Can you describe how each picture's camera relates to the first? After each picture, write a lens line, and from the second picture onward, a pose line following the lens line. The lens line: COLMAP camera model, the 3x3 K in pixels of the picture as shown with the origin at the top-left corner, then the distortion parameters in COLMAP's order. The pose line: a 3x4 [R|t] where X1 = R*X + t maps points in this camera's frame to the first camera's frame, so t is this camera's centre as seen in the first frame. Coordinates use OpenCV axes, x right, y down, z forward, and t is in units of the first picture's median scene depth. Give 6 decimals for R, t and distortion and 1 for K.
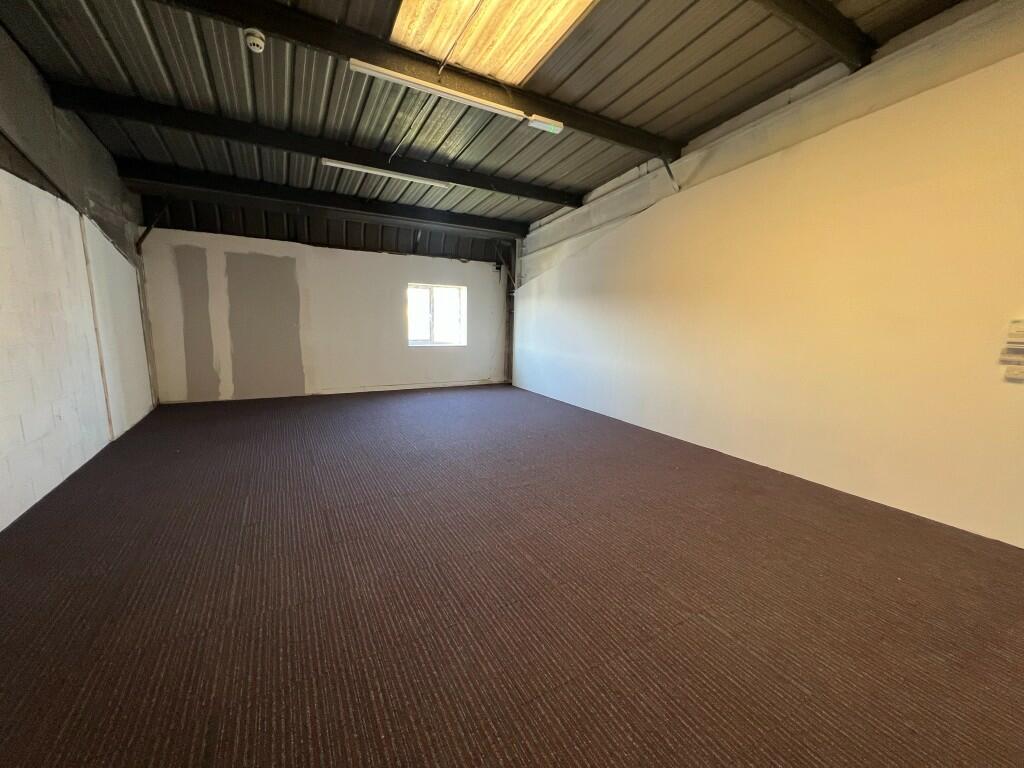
lens RADIAL K [[406.2, 0, 518.4], [0, 406.2, 383.1], [0, 0, 1]] dist [-0.000789, -0.000211]
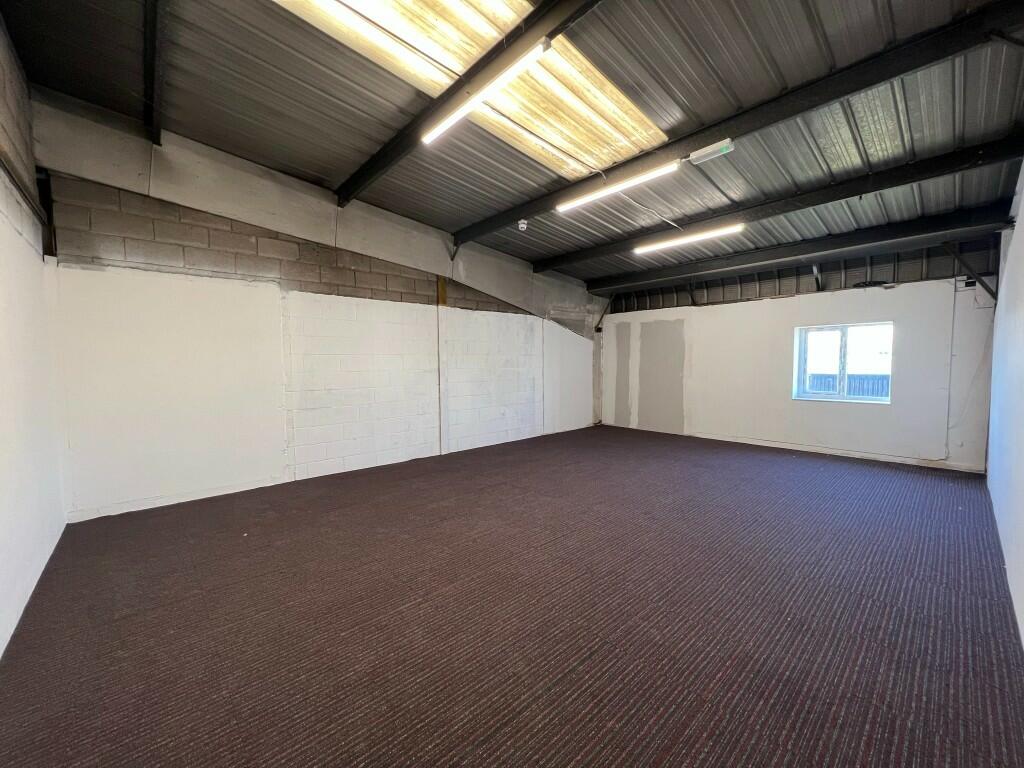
lens RADIAL K [[406.2, 0, 518.4], [0, 406.2, 383.1], [0, 0, 1]] dist [-0.000789, -0.000211]
pose [[0.227173, 0.019775, -0.973654, 0.571922], [-0.145693, 0.989232, -0.013901, -0.035754], [0.962895, 0.145013, 0.227608, 0.304470]]
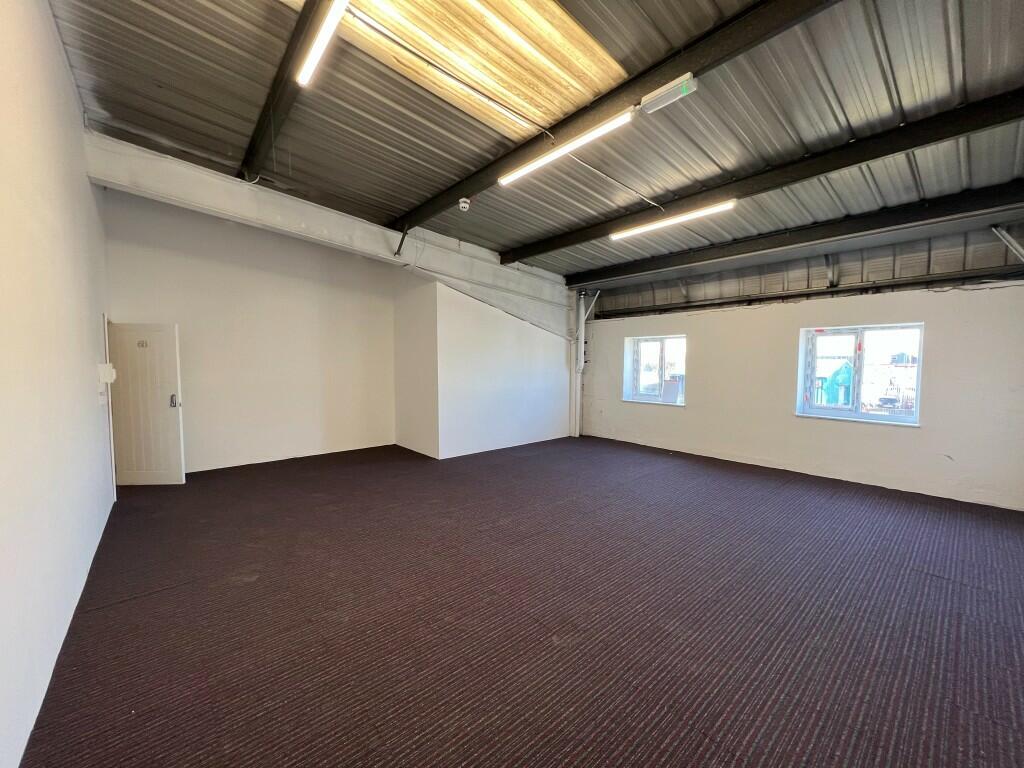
lens RADIAL K [[406.6, 0, 507.3], [0, 406.6, 395.4], [0, 0, 1]] dist [-0.005756, -0.000225]
pose [[0.179878, 0.056724, -0.982052, 0.471866], [-0.169892, 0.985125, 0.025783, -0.069597], [0.968907, 0.162205, 0.186839, 0.444539]]
